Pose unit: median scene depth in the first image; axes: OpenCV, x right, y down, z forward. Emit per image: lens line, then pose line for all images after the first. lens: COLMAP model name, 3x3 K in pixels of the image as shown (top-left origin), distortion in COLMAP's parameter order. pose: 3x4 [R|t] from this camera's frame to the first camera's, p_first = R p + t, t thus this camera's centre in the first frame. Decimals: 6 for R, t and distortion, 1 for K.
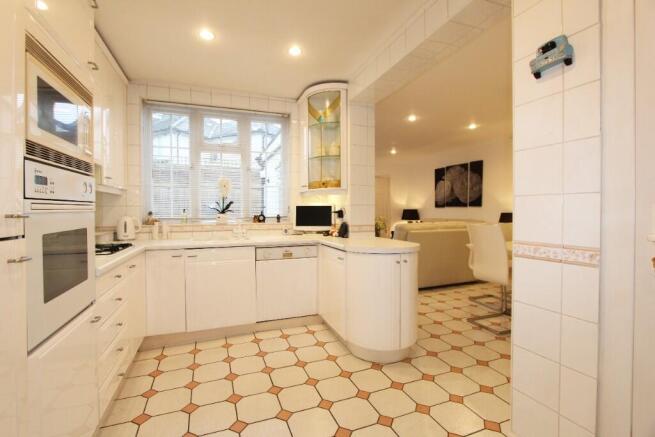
lens RADIAL K [[302.0, 0, 324.4], [0, 302.0, 215.2], [0, 0, 1]] dist [-0.013949, 0.000880]
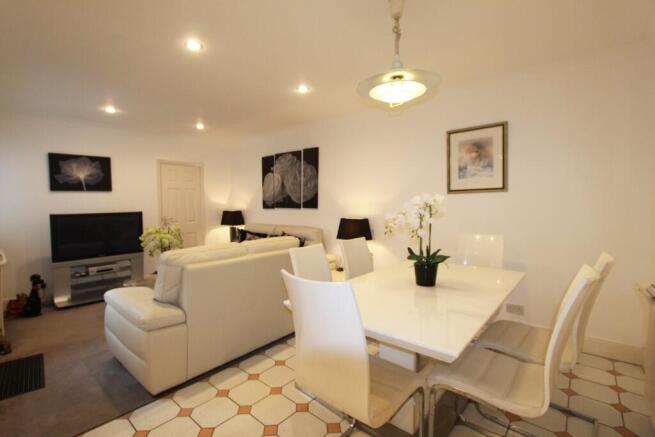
lens RADIAL K [[302.0, 0, 327.0], [0, 302.0, 218.0], [0, 0, 1]] dist [-0.013949, 0.000880]
pose [[0.879119, -0.025720, 0.475908, 0.163172], [0.011759, 0.999409, 0.032290, -0.026588], [-0.476457, -0.022791, 0.878902, 0.288913]]
